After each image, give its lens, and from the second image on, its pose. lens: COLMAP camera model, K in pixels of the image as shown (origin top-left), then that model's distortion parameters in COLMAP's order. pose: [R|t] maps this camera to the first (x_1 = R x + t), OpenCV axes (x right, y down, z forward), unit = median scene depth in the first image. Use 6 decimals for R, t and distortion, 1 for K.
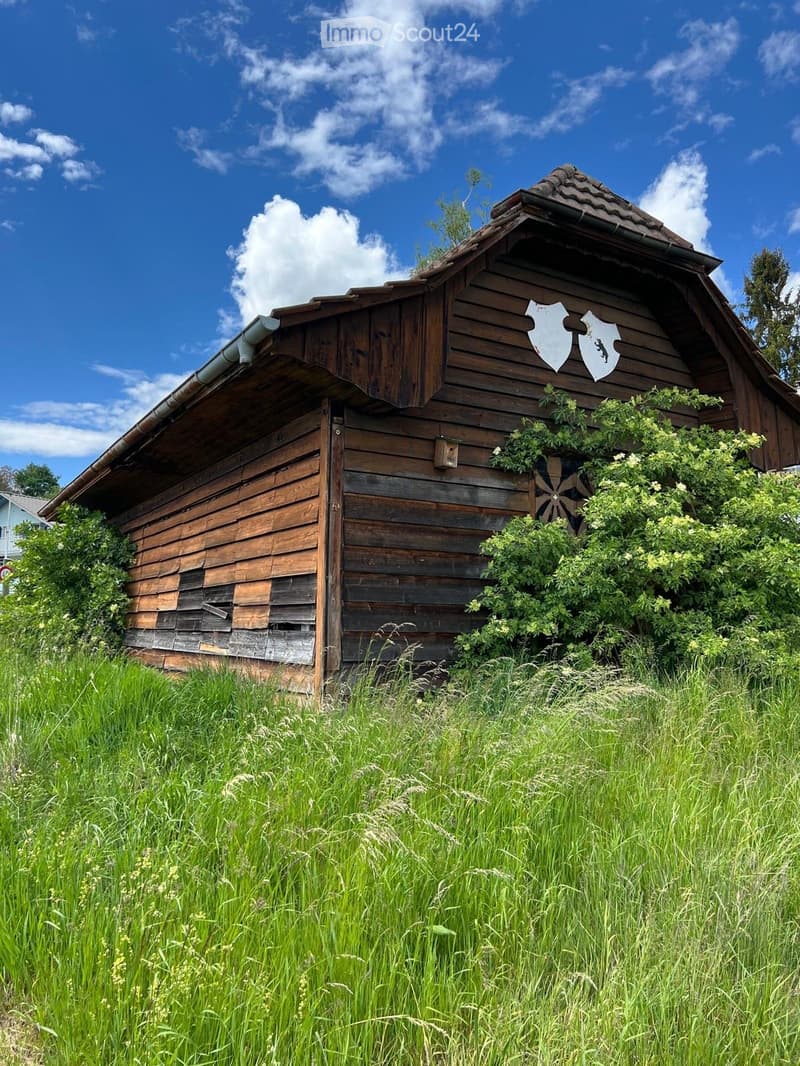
lens RADIAL K [[752.3, 0, 396.0], [0, 752.3, 517.6], [0, 0, 1]] dist [0.041698, -0.043133]
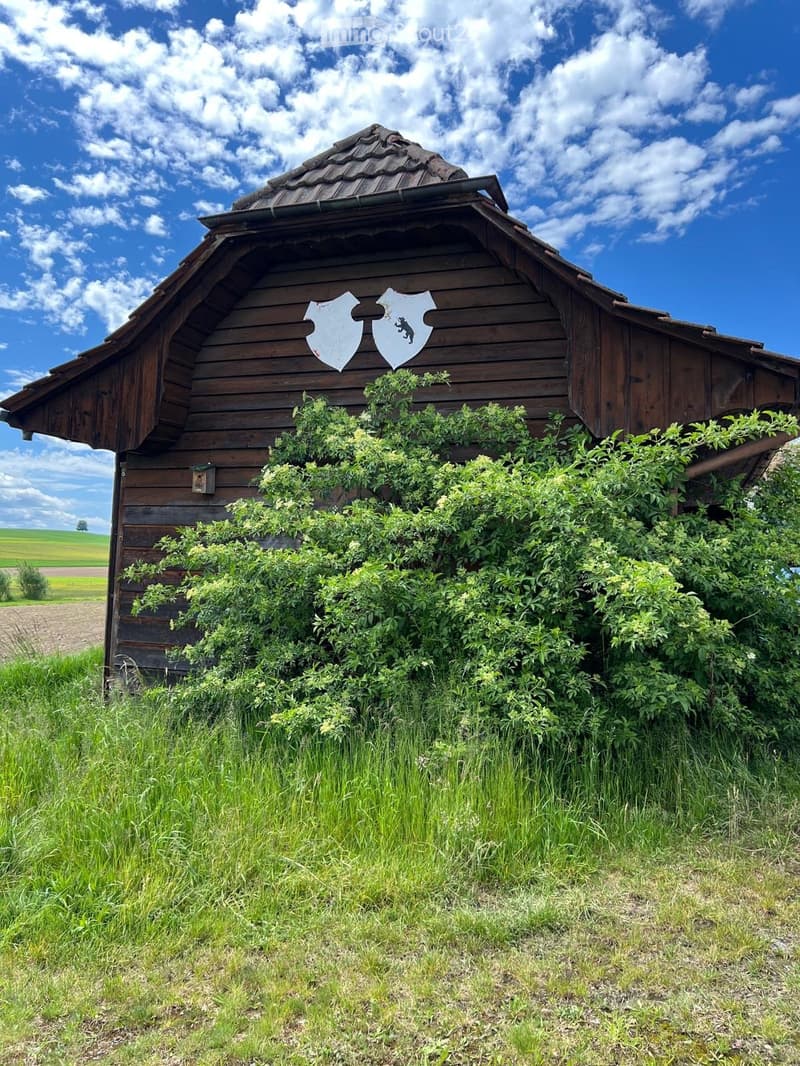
lens RADIAL K [[752.3, 0, 396.0], [0, 752.3, 517.6], [0, 0, 1]] dist [0.041698, -0.043133]
pose [[0.659758, -0.040975, -0.750361, 0.937381], [0.075233, 0.997097, 0.011701, -0.020953], [0.747703, -0.064171, 0.660925, 0.432302]]
